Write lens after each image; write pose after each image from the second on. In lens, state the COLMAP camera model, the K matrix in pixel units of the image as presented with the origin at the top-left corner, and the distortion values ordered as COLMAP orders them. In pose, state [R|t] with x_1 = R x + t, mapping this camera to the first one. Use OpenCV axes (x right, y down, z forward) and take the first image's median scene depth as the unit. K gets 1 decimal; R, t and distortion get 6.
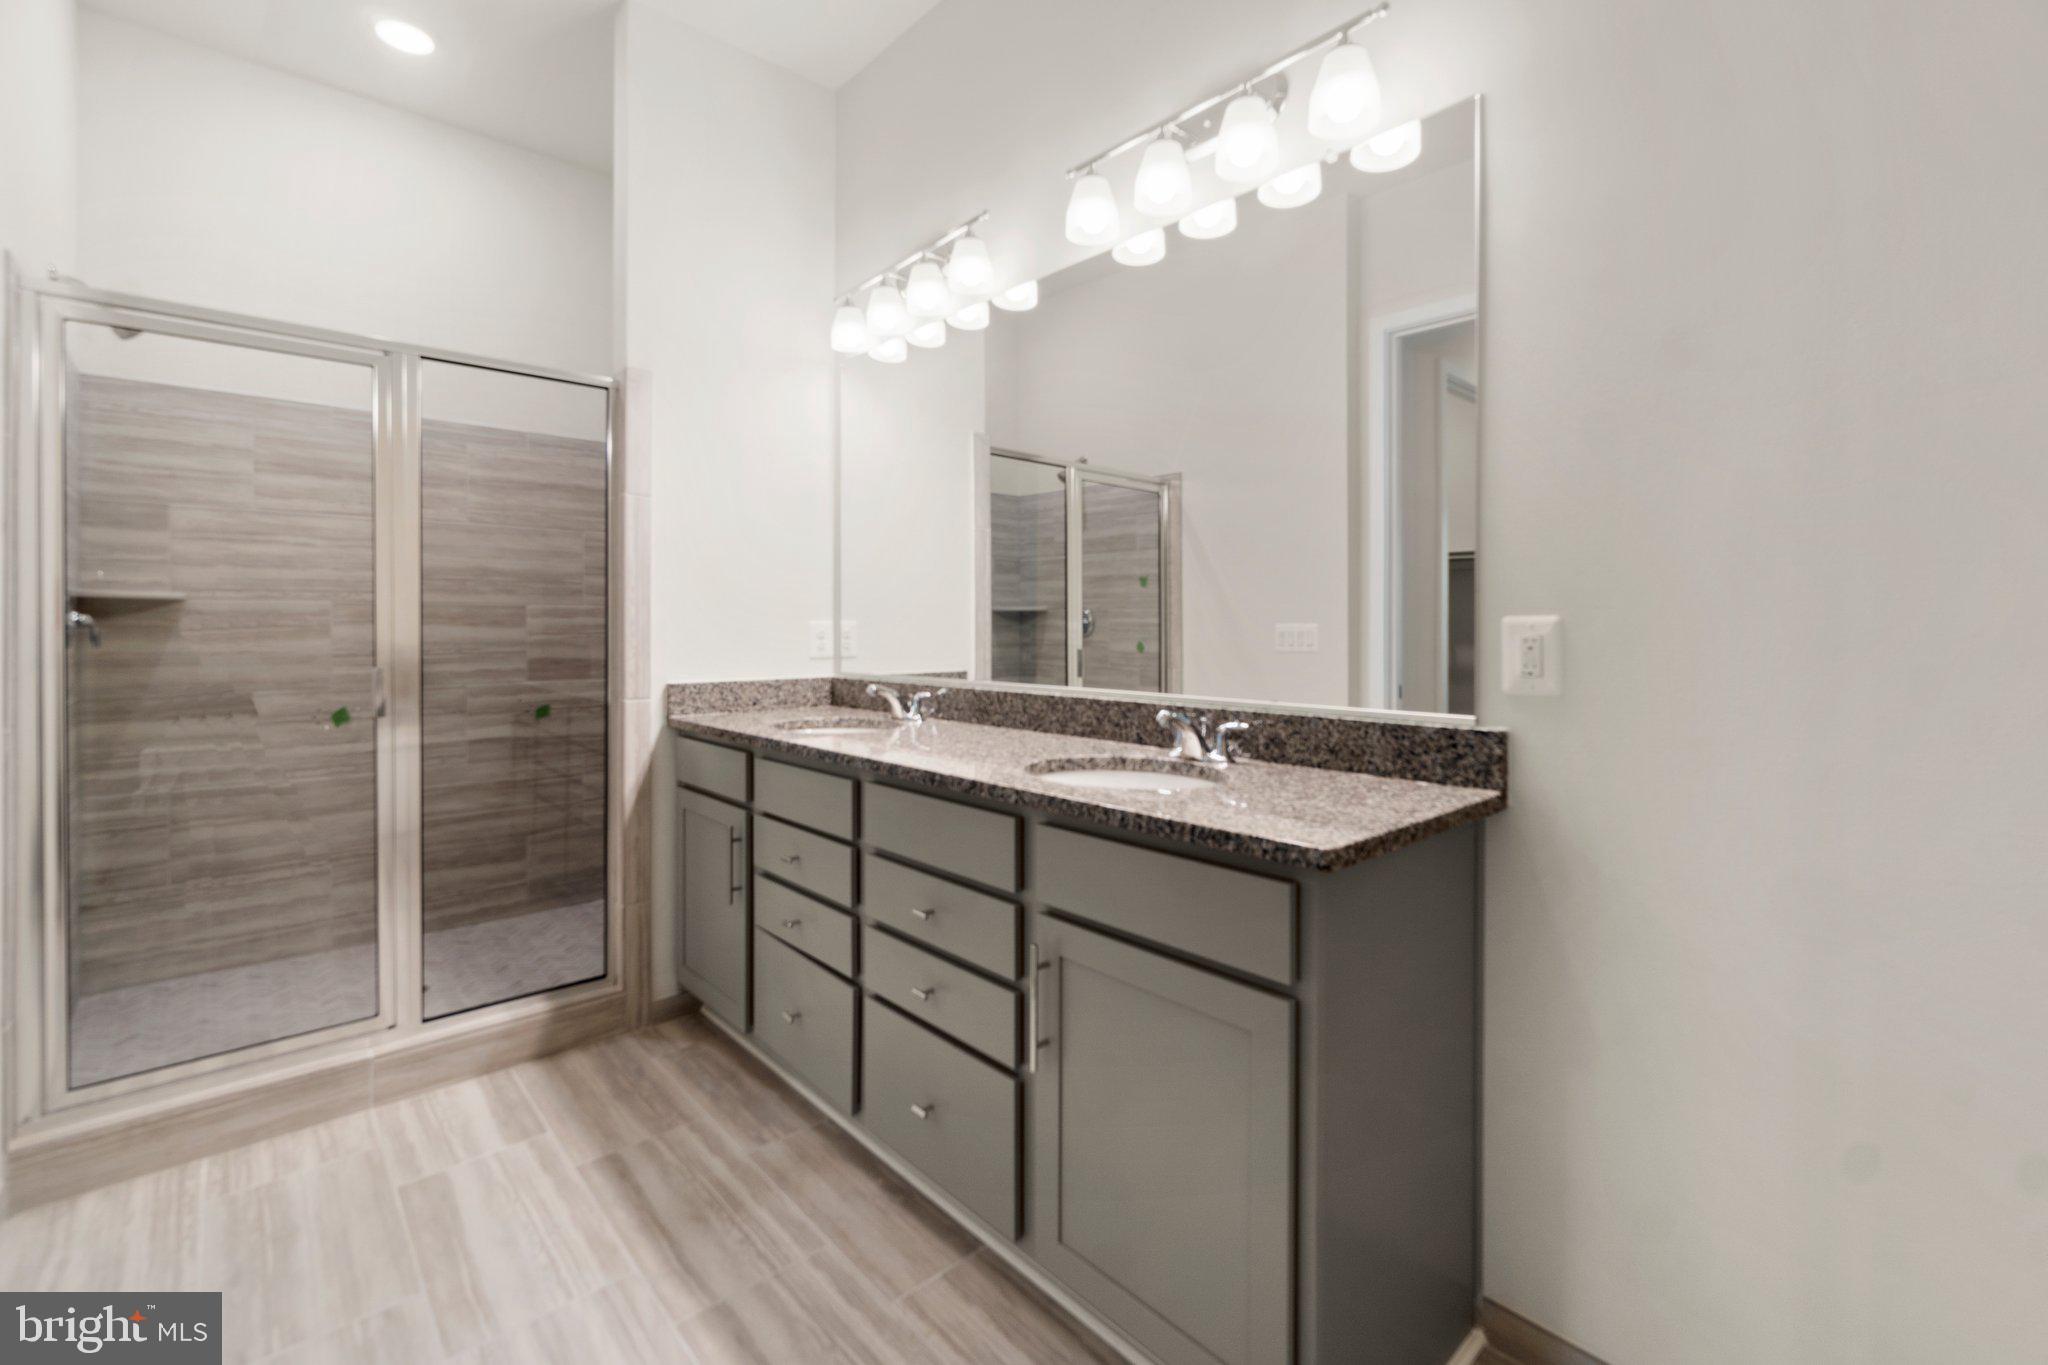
lens RADIAL K [[880.7, 0, 1033.8], [0, 880.7, 653.6], [0, 0, 1]] dist [-0.000486, -0.000111]
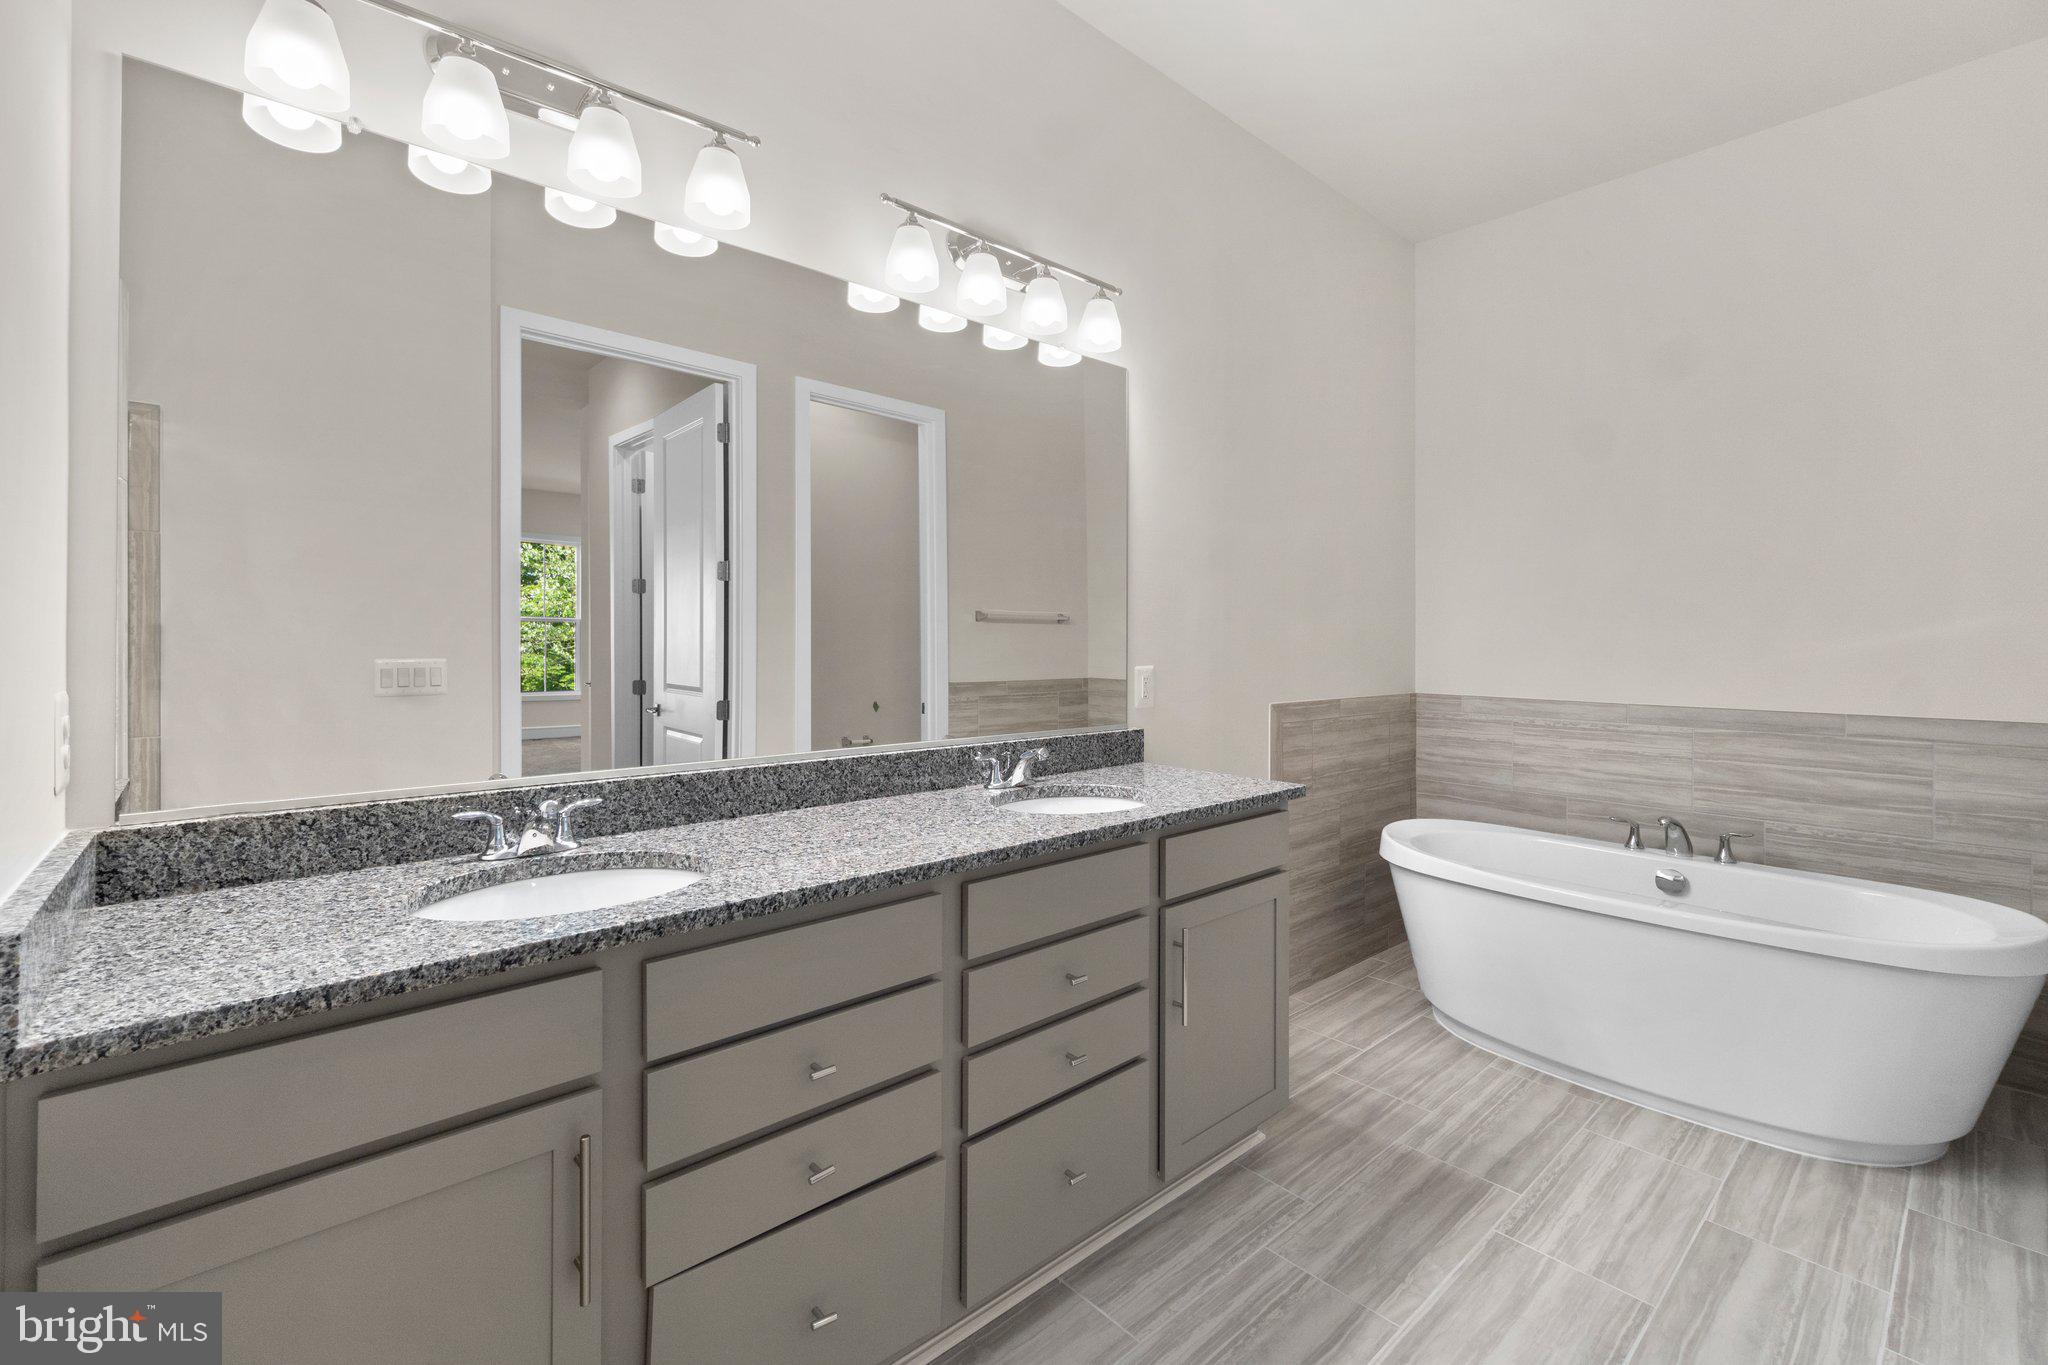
lens RADIAL K [[880.7, 0, 1033.8], [0, 880.7, 653.6], [0, 0, 1]] dist [-0.000486, -0.000111]
pose [[0.000616, -0.016928, 0.999857, -0.973588], [0.024989, 0.999545, 0.016907, -0.078544], [-0.999688, 0.024975, 0.001039, 0.904632]]
